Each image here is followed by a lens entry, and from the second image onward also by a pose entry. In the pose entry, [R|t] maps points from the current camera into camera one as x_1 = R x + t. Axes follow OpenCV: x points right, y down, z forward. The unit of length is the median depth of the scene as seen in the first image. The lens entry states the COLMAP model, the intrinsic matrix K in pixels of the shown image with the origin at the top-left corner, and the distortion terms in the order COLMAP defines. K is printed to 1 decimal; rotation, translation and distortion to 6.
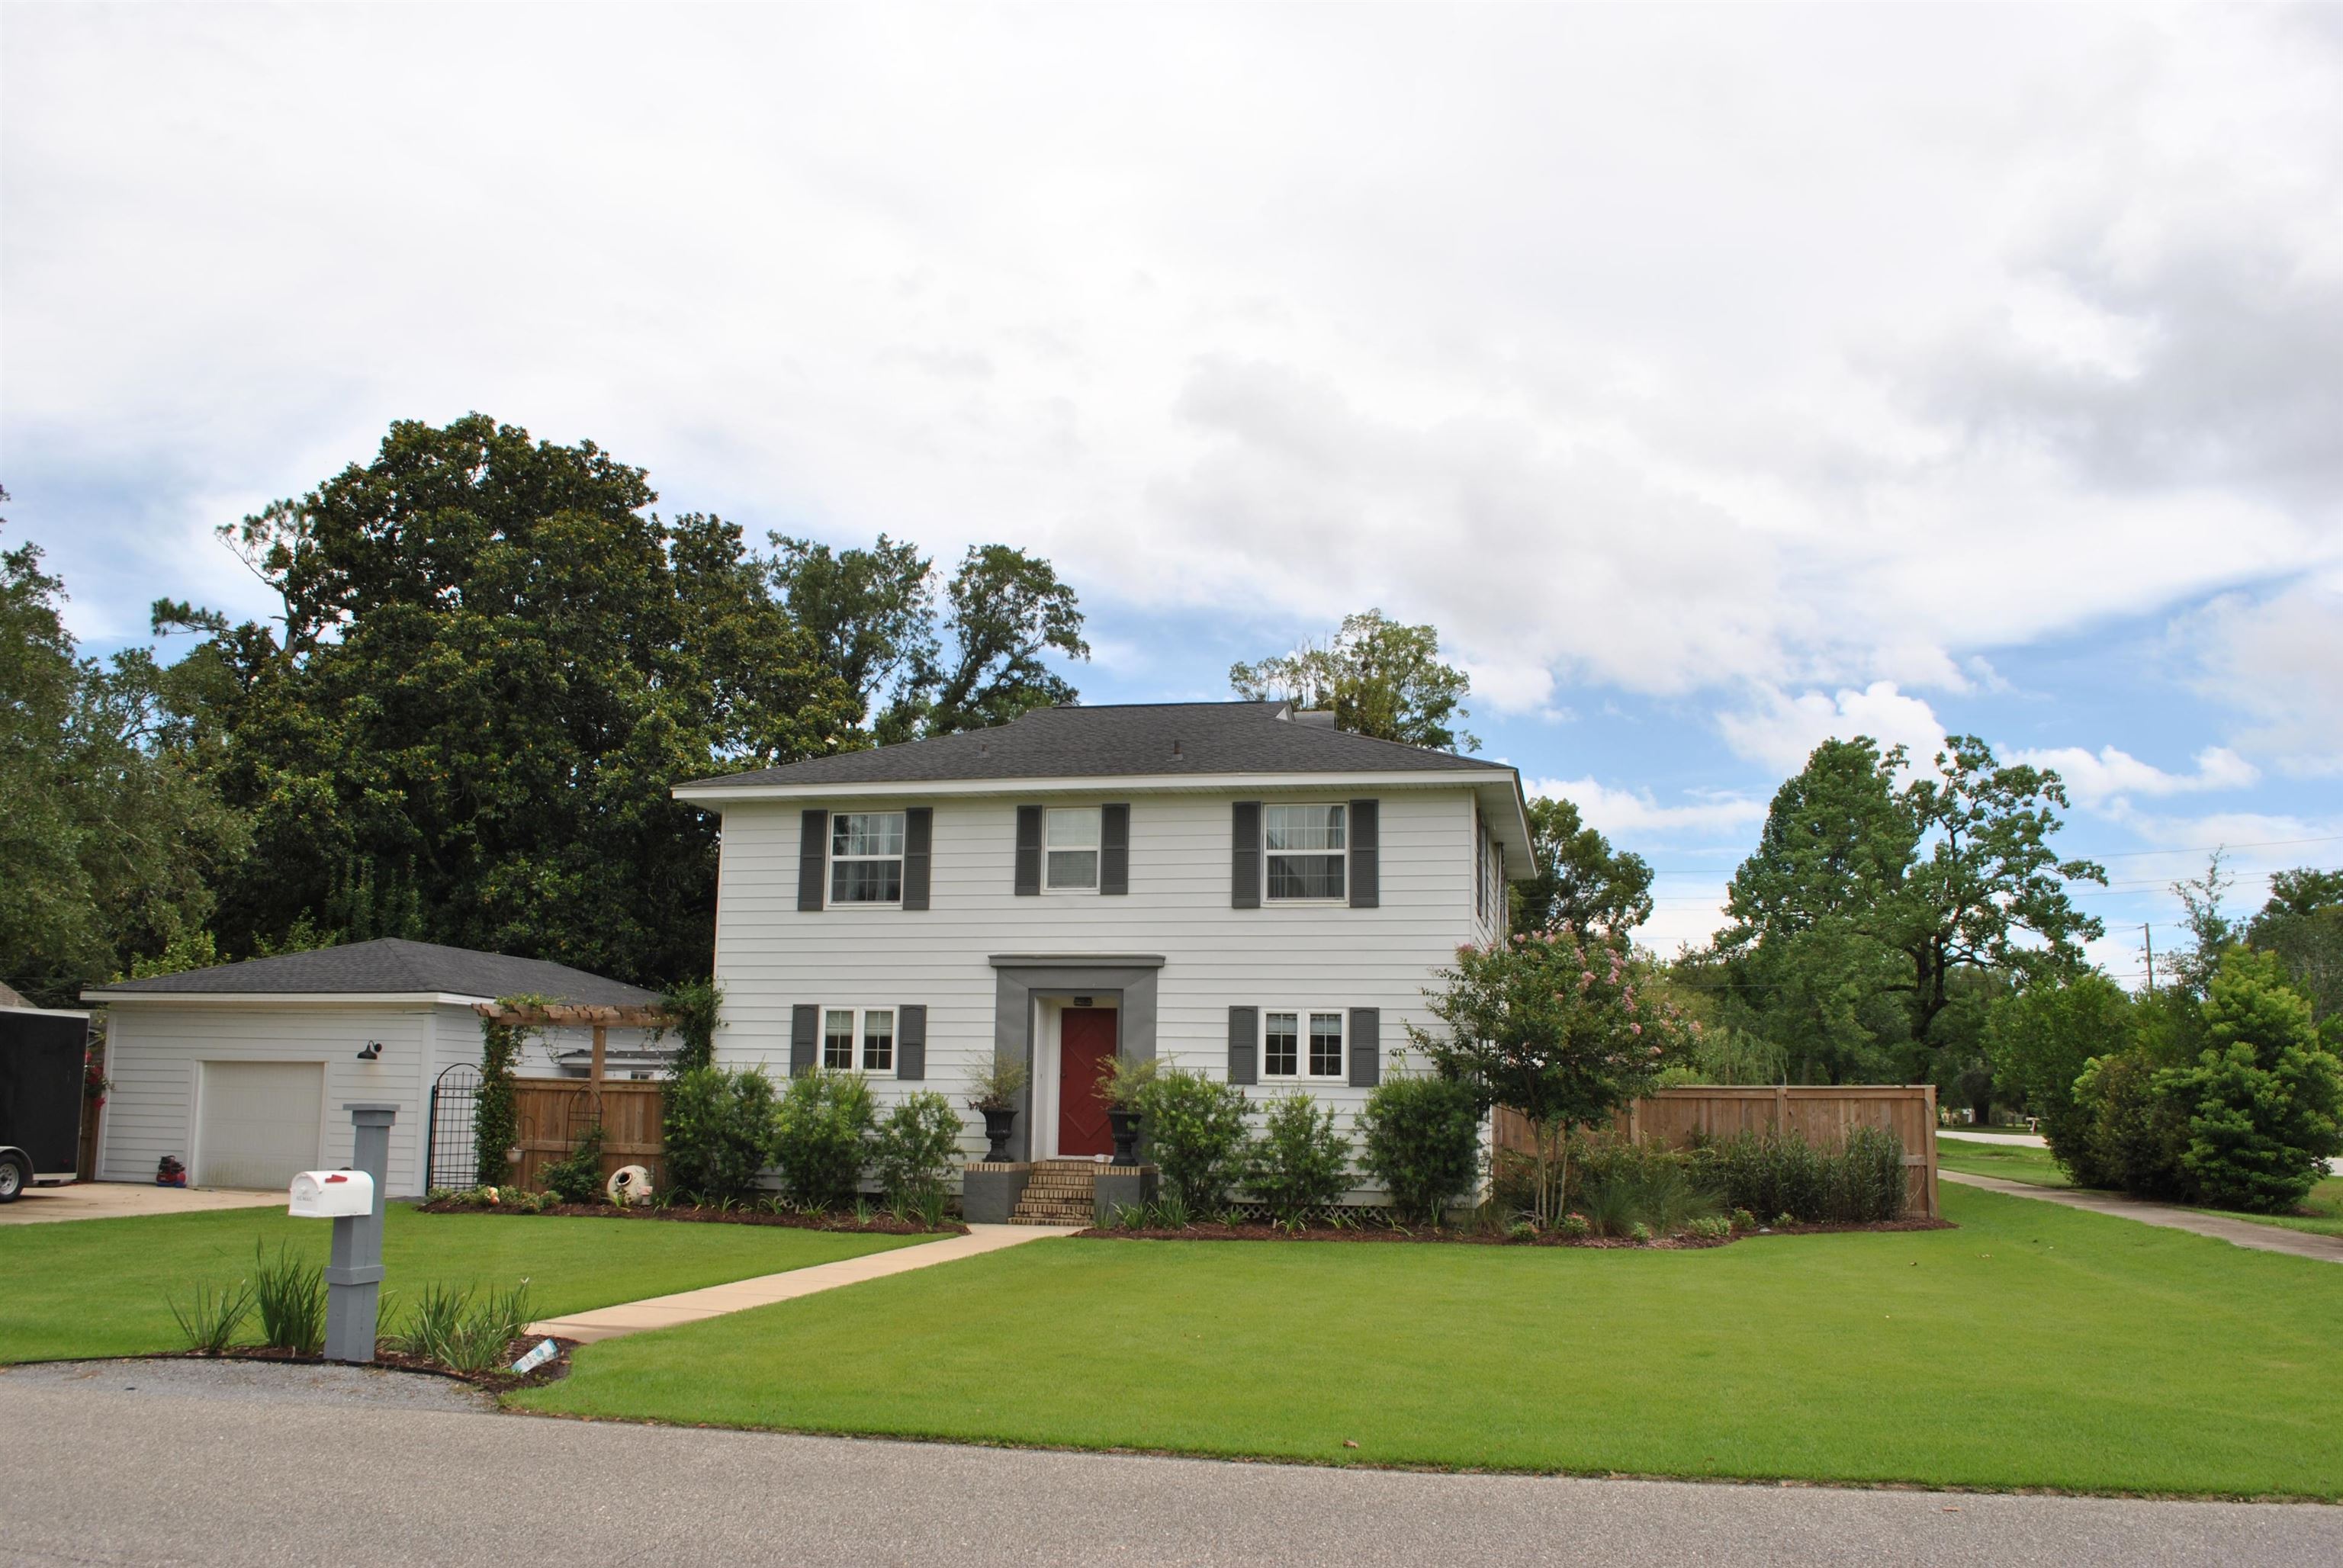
lens RADIAL K [[1871.5, 0, 1171.5], [0, 1871.5, 784.0], [0, 0, 1]] dist [-0.071093, -0.002096]
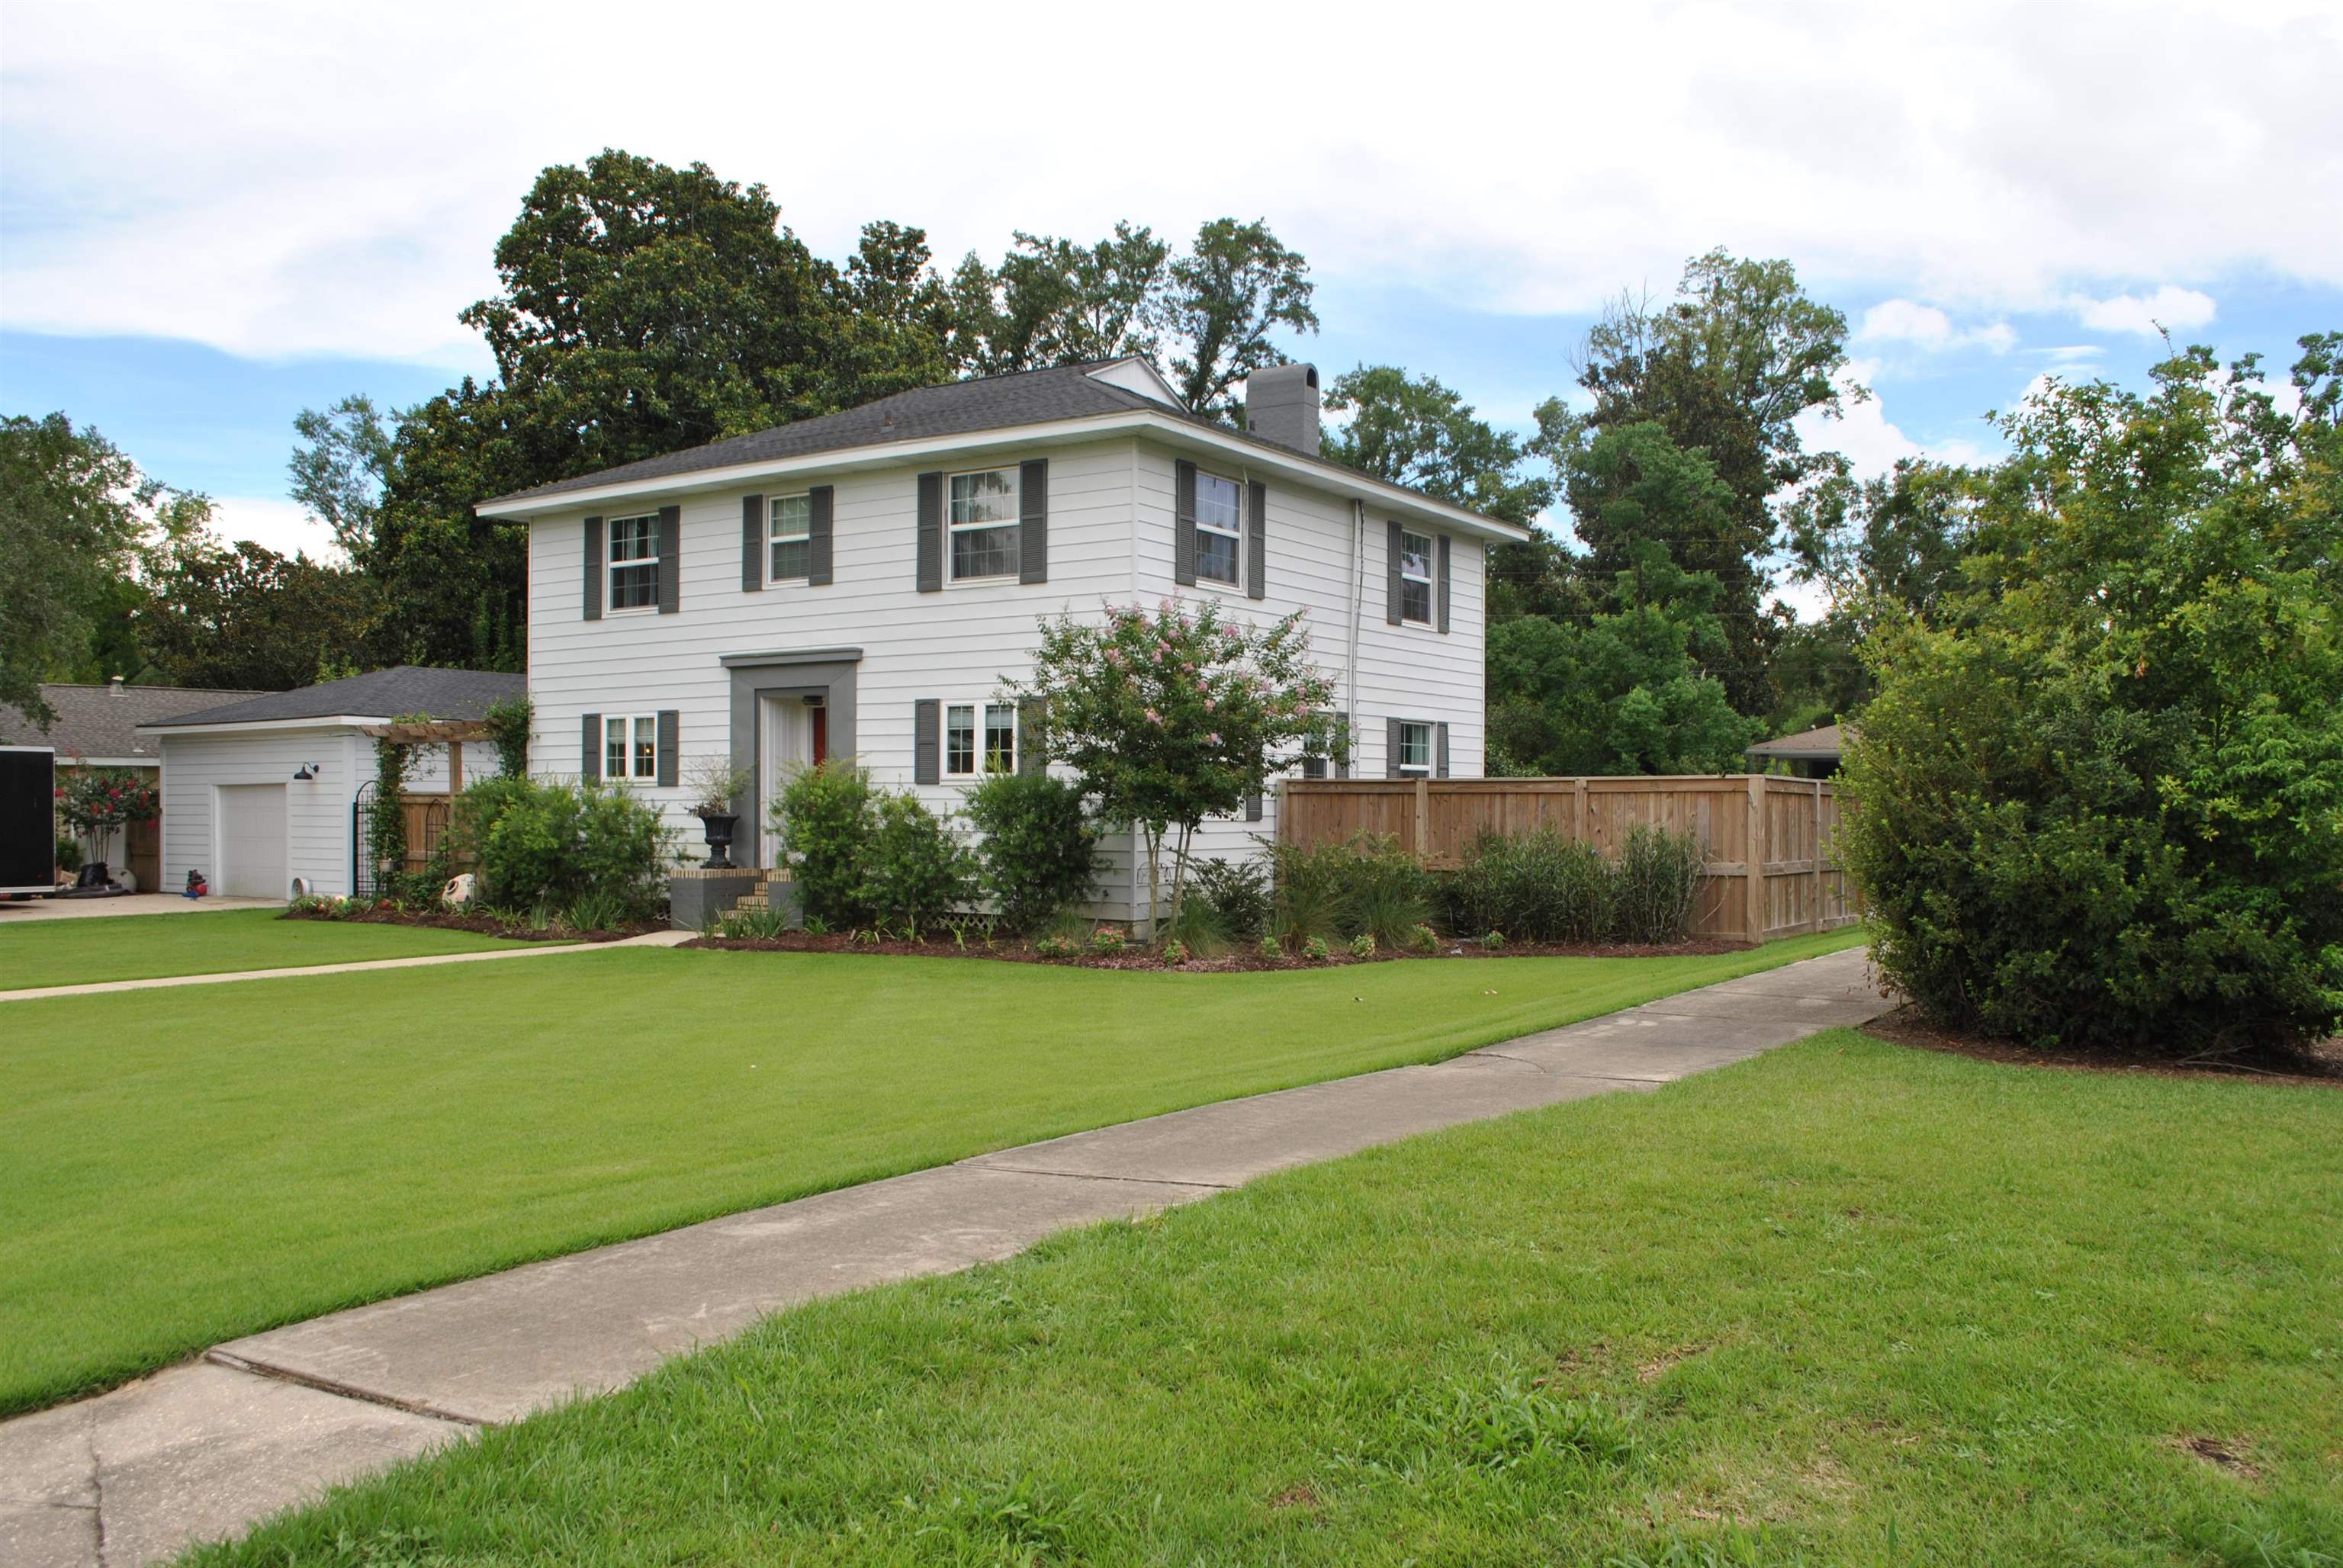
lens RADIAL K [[1871.5, 0, 1171.5], [0, 1871.5, 784.0], [0, 0, 1]] dist [-0.071093, -0.002096]
pose [[0.936601, -0.018320, -0.349919, 0.449144], [0.073251, 0.986804, 0.144401, 0.035107], [0.342657, -0.160878, 0.925584, 0.182813]]
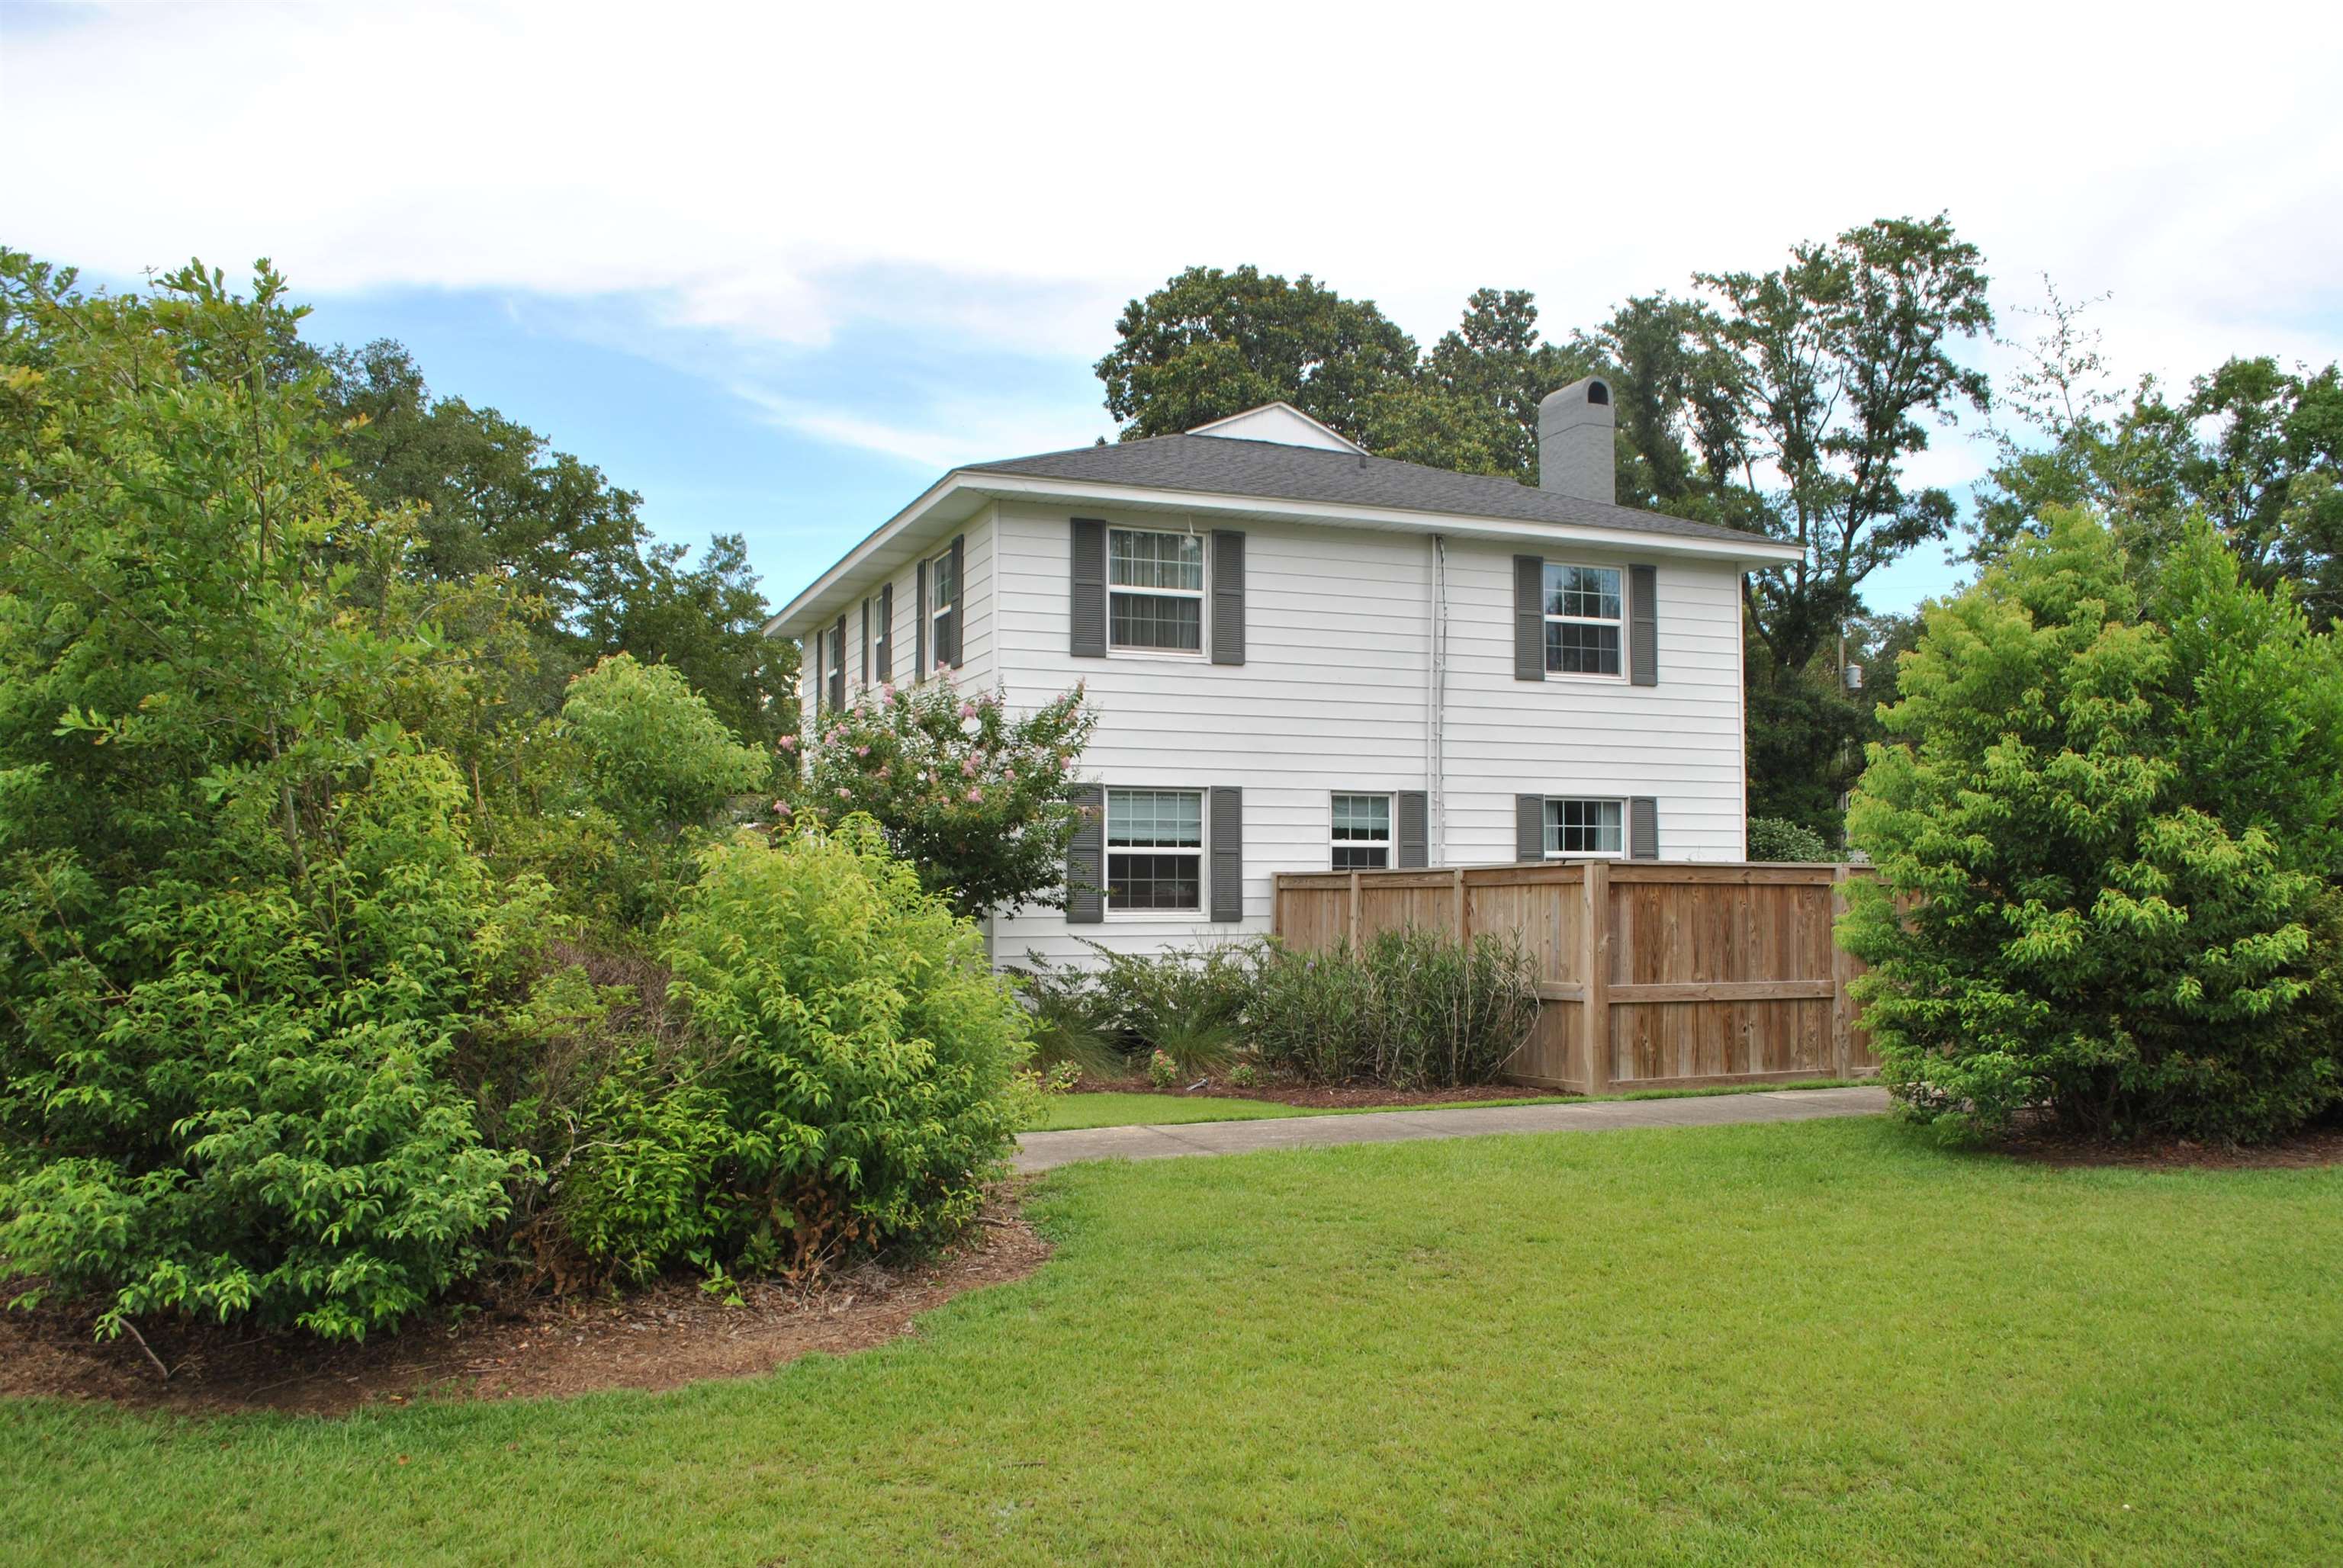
lens RADIAL K [[1871.5, 0, 1171.5], [0, 1871.5, 784.0], [0, 0, 1]] dist [-0.071093, -0.002096]
pose [[0.604481, -0.066277, -0.793858, 0.752653], [0.150641, 0.988064, 0.032215, 0.096105], [0.782247, -0.139061, 0.607249, 0.516635]]
